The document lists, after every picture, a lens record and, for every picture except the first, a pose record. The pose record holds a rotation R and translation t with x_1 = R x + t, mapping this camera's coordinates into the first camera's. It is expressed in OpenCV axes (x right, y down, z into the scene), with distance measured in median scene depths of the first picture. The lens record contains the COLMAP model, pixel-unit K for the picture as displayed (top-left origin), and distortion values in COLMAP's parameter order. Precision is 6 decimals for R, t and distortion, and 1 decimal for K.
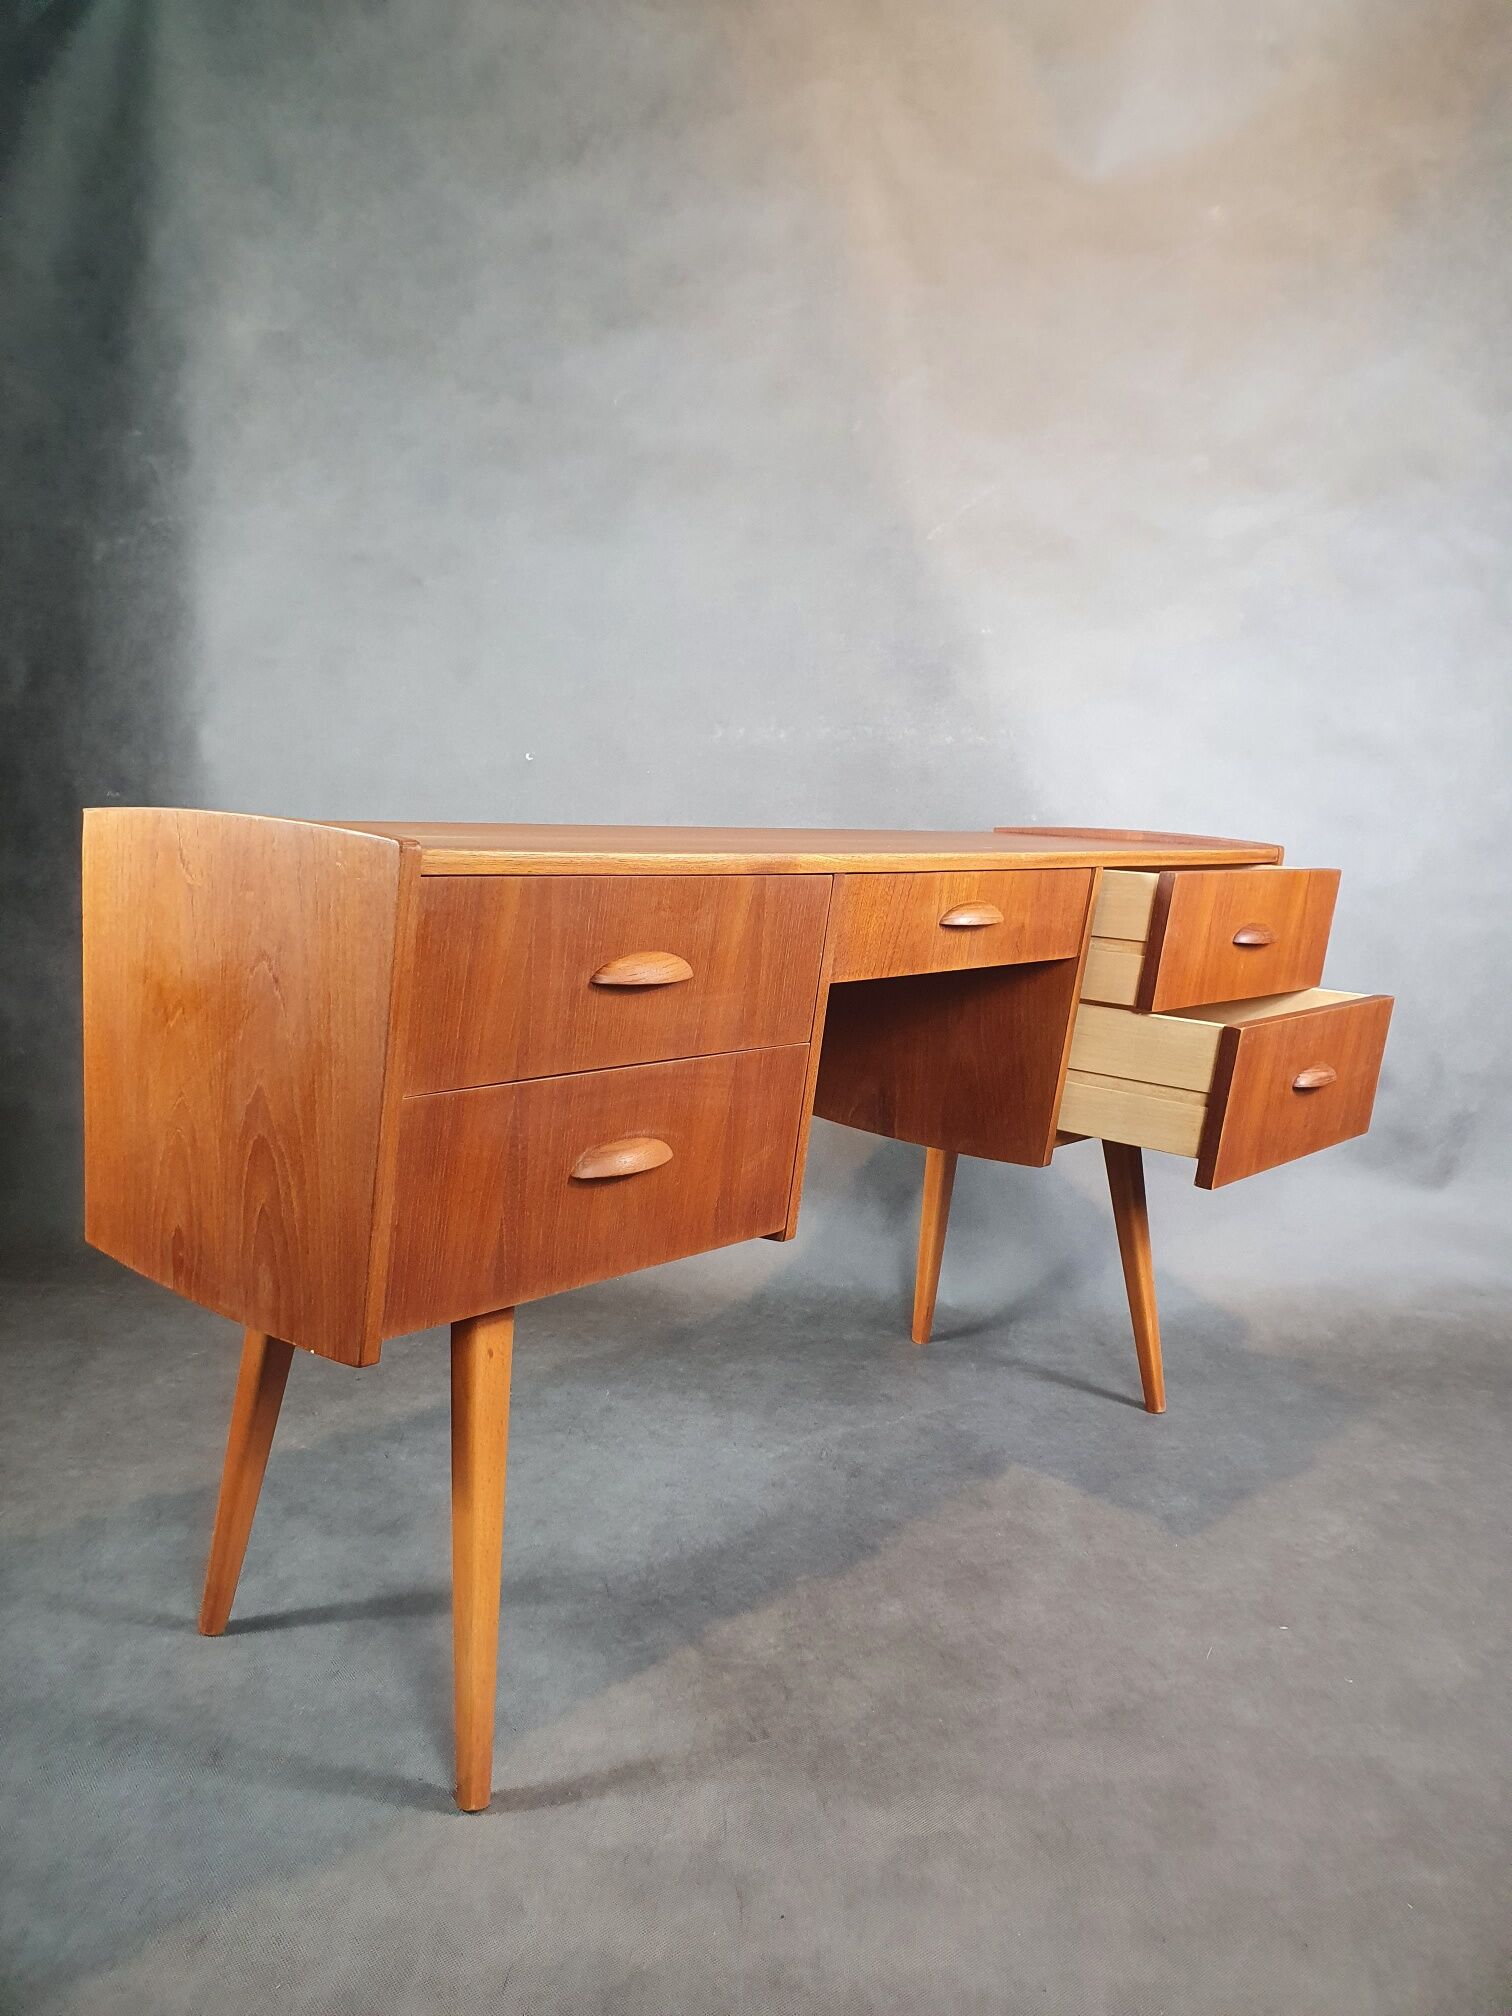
lens RADIAL K [[1599.8, 0, 793.1], [0, 1599.8, 948.9], [0, 0, 1]] dist [-0.018285, 0.040952]
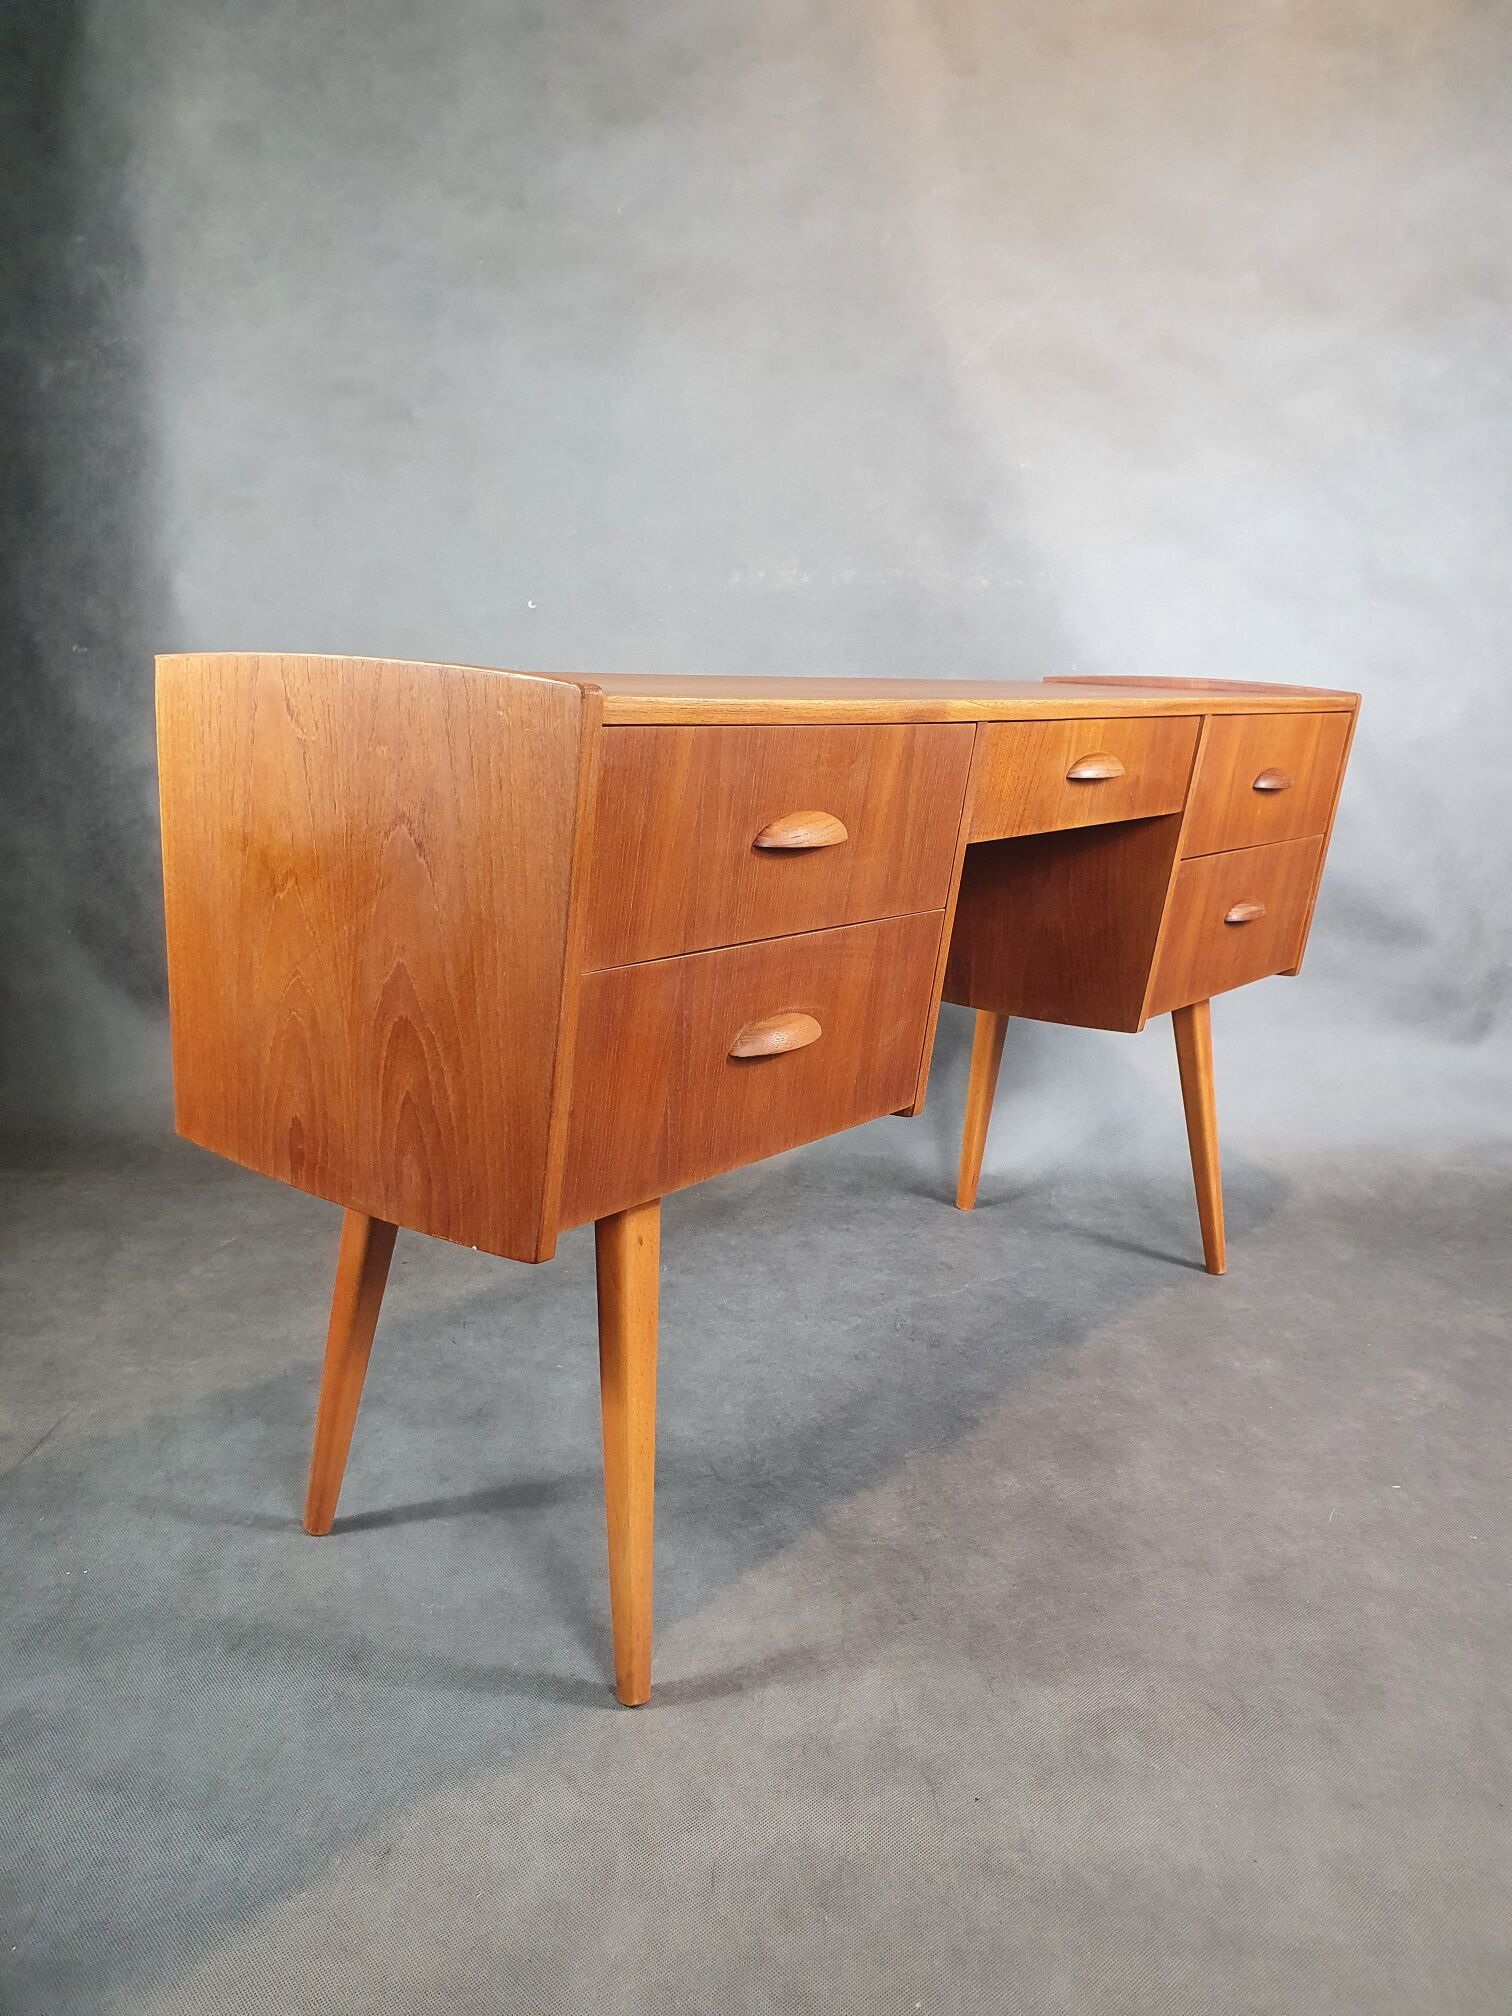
lens RADIAL K [[1599.8, 0, 775.8], [0, 1599.8, 984.3], [0, 0, 1]] dist [-0.018285, 0.040952]
pose [[0.998524, -0.016823, 0.051649, -0.099714], [0.011190, 0.994145, 0.107469, 0.001660], [-0.053155, -0.106733, 0.992866, 0.052545]]
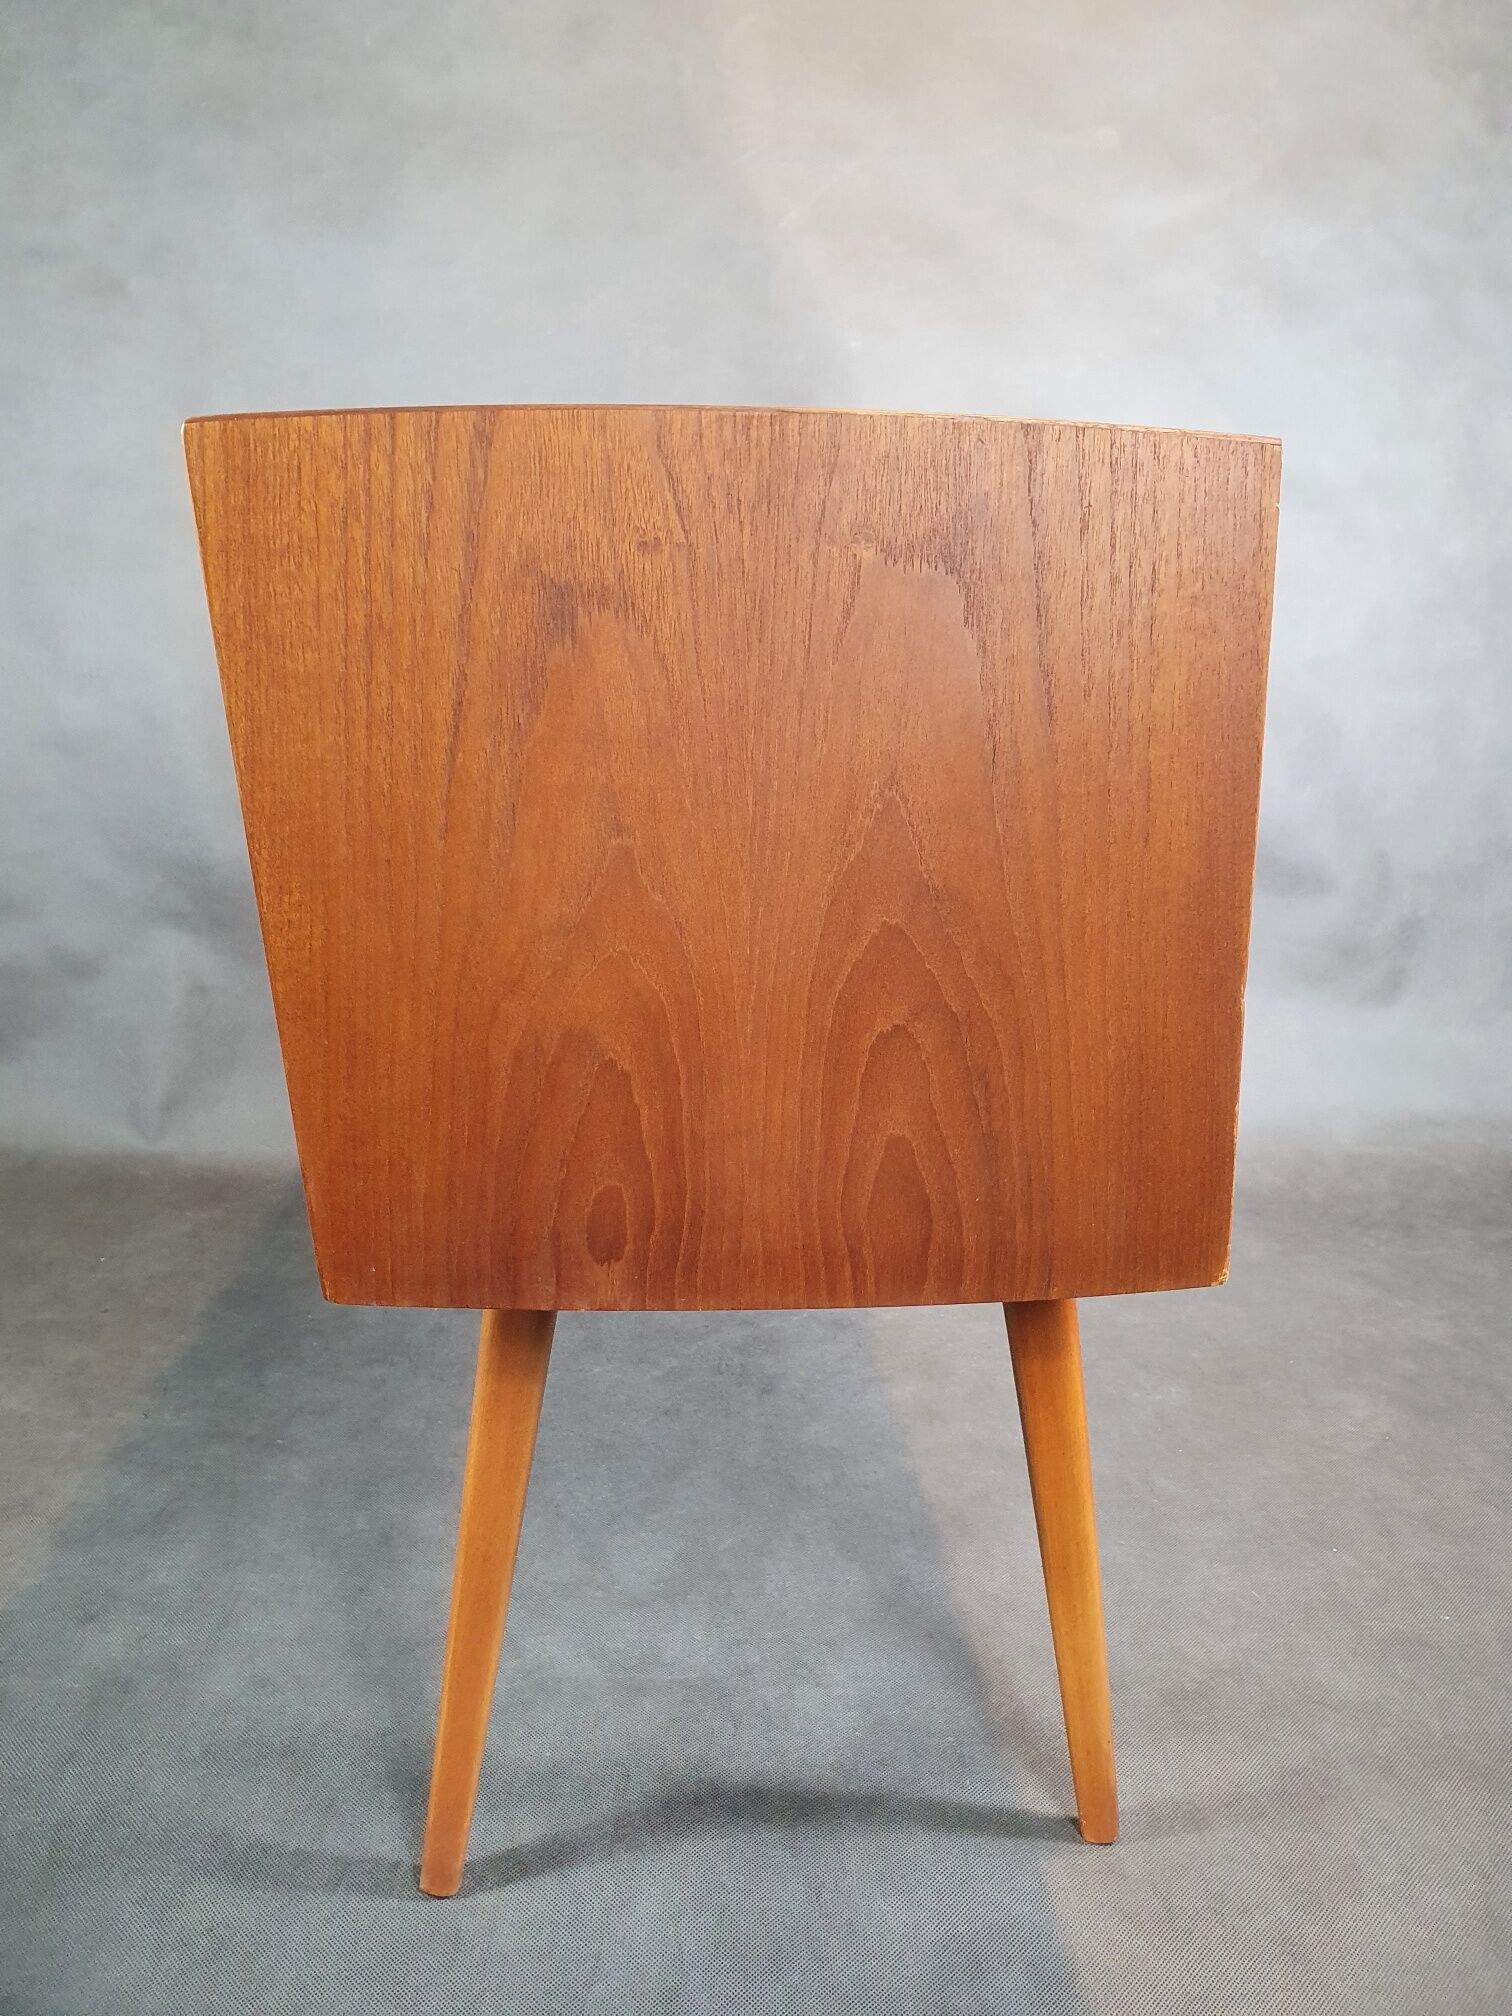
lens RADIAL K [[1599.8, 0, 776.2], [0, 1599.8, 966.0], [0, 0, 1]] dist [-0.018285, 0.040952]
pose [[0.991131, -0.044729, 0.125134, -0.043110], [0.032854, 0.994896, 0.095402, 0.043466], [-0.128763, -0.090445, 0.987542, 0.227773]]
